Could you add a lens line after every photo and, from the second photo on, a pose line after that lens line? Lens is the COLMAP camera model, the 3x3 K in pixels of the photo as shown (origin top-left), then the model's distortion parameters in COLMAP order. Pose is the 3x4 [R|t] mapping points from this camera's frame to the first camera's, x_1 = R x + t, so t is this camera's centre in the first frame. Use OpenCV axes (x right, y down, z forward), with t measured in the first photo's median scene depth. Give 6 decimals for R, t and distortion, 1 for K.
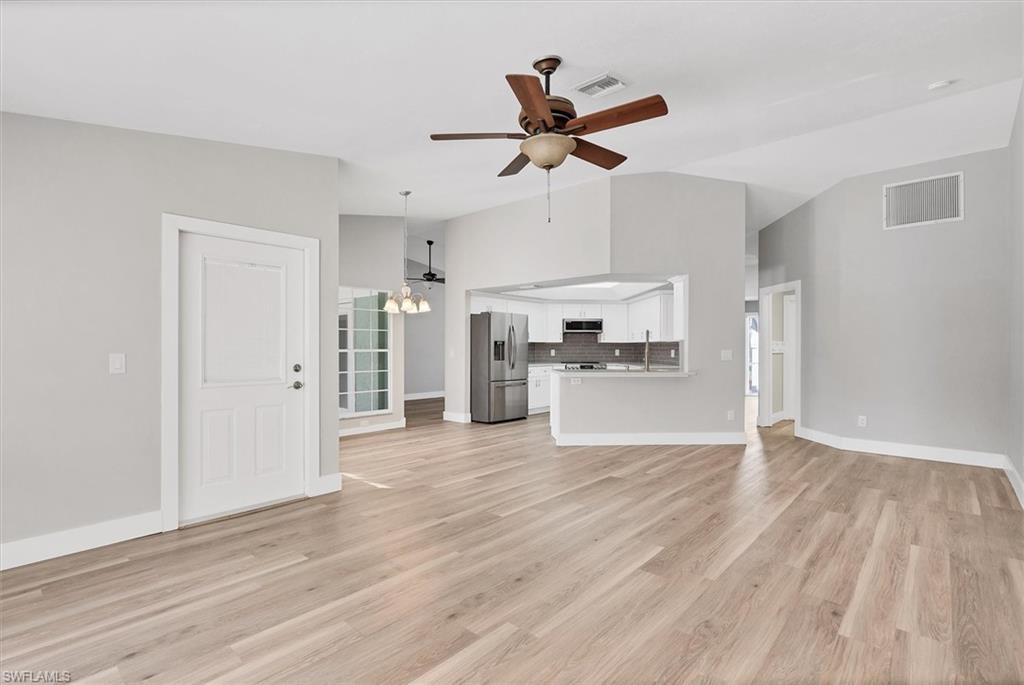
lens RADIAL K [[482.0, 0, 507.4], [0, 482.0, 342.4], [0, 0, 1]] dist [-0.003496, -0.000275]
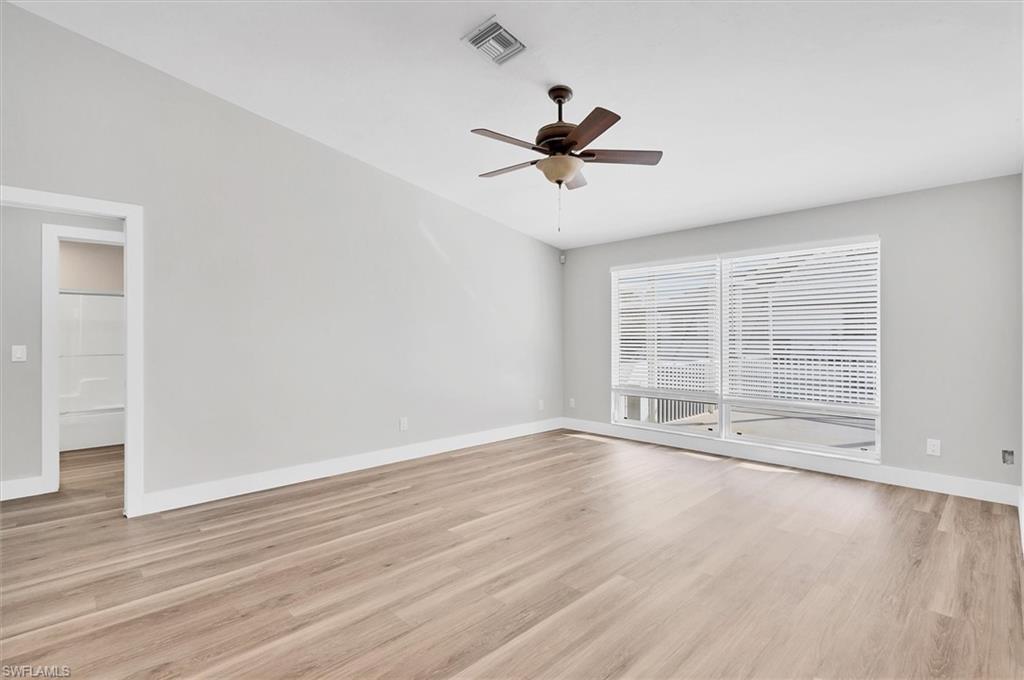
lens RADIAL K [[482.0, 0, 503.1], [0, 482.0, 336.2], [0, 0, 1]] dist [-0.003496, -0.000275]
pose [[-0.997590, 0.001260, 0.069376, 0.049825], [0.000166, 0.999876, -0.015776, 0.008435], [-0.069387, -0.015726, -0.997466, 0.773493]]
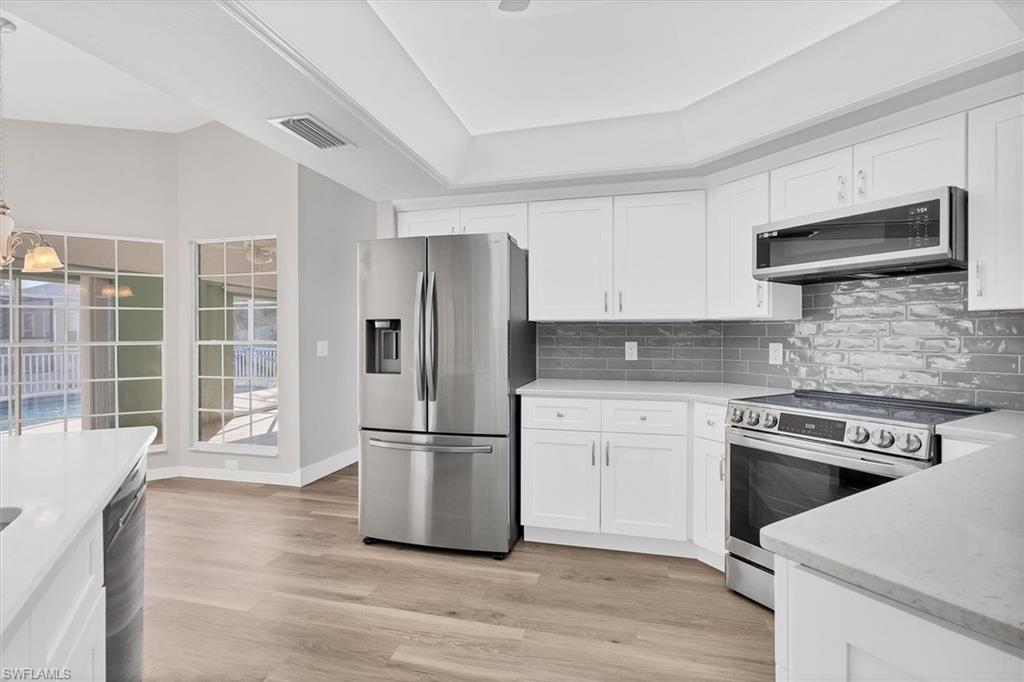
lens RADIAL K [[482.0, 0, 517.2], [0, 482.0, 337.9], [0, 0, 1]] dist [-0.003496, -0.000275]
pose [[0.467343, 0.003725, -0.884068, 0.348788], [0.013862, 0.999837, 0.011540, 0.008094], [0.883967, -0.017648, 0.467215, 0.919949]]
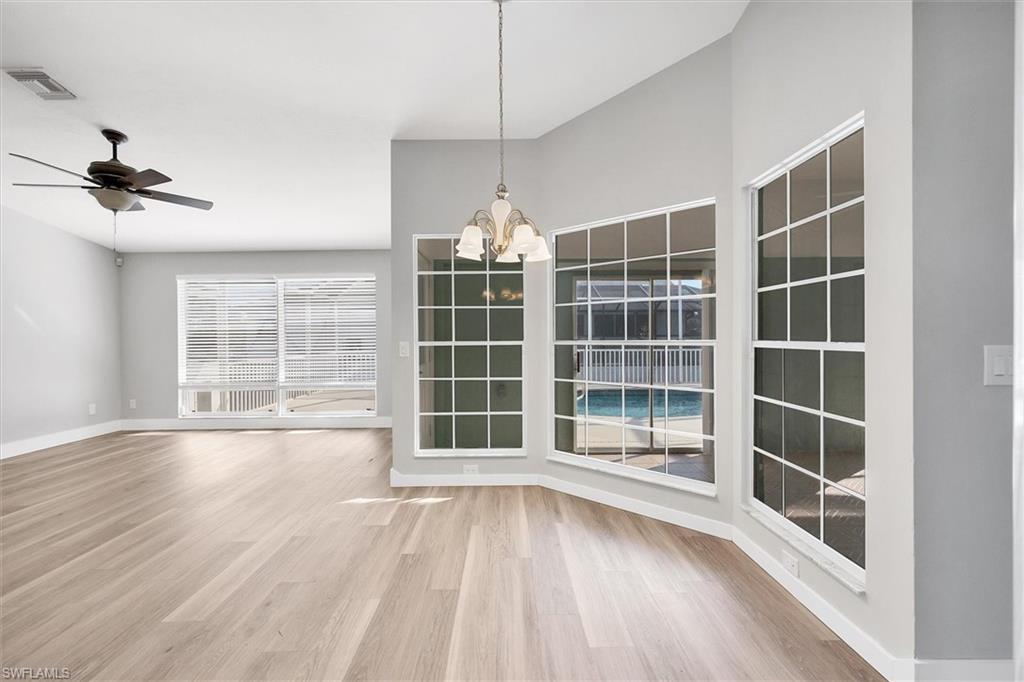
lens RADIAL K [[467.1, 0, 507.3], [0, 467.1, 339.1], [0, 0, 1]] dist [-0.001869, 0.001028]
pose [[-0.736124, 0.009316, -0.676783, 0.058732], [0.016295, 0.999859, -0.003960, 0.010138], [0.676651, -0.013943, -0.736172, 0.983212]]
